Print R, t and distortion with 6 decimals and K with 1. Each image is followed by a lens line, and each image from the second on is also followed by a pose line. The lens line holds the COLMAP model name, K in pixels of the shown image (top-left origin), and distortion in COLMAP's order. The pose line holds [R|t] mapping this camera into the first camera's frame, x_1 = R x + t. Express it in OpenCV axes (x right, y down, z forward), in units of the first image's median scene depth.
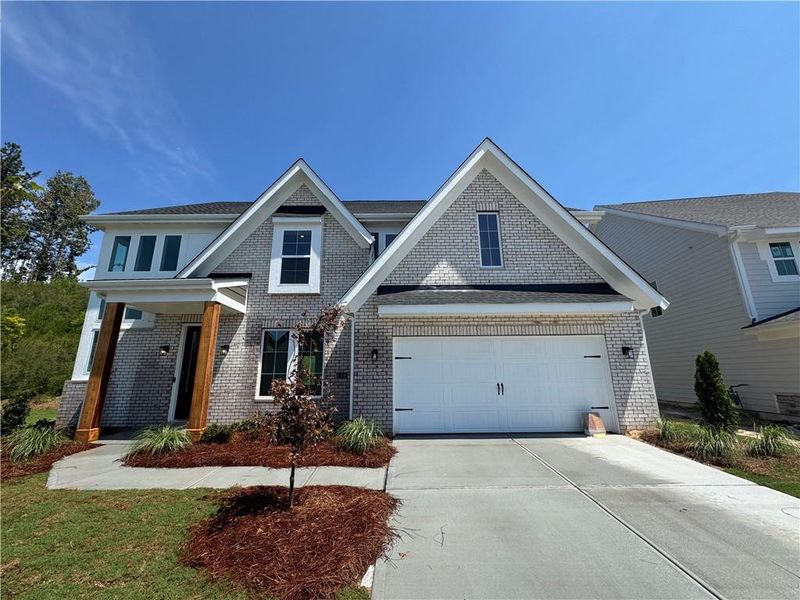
lens RADIAL K [[315.2, 0, 397.6], [0, 315.2, 298.8], [0, 0, 1]] dist [0.007439, 0.000024]
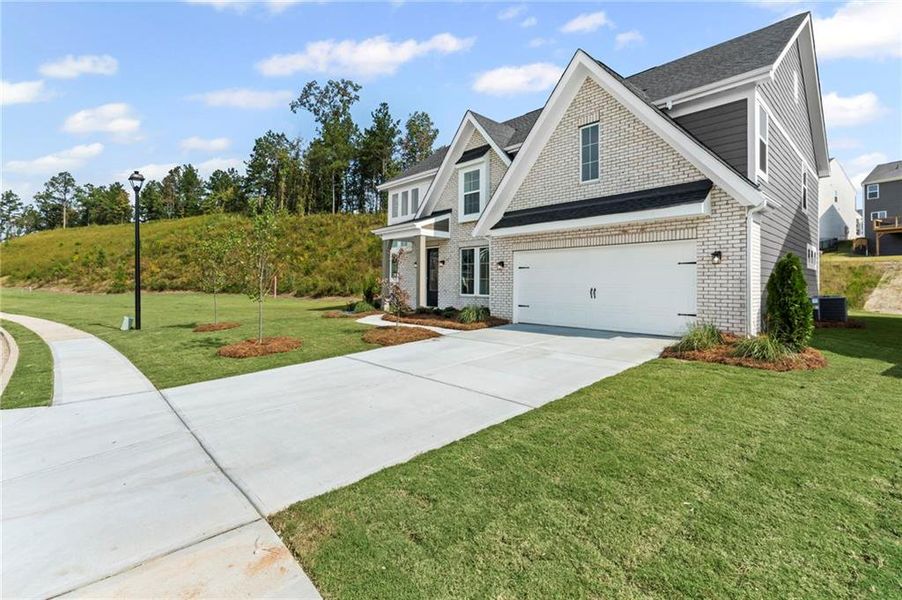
lens RADIAL K [[418.4, 0, 437.5], [0, 418.4, 282.4], [0, 0, 1]] dist [0.014114, 0.003694]
pose [[0.658731, 0.013885, -0.752250, 0.967247], [0.156629, 0.975394, 0.155161, -0.064672], [0.735894, -0.220033, 0.640347, -0.332403]]
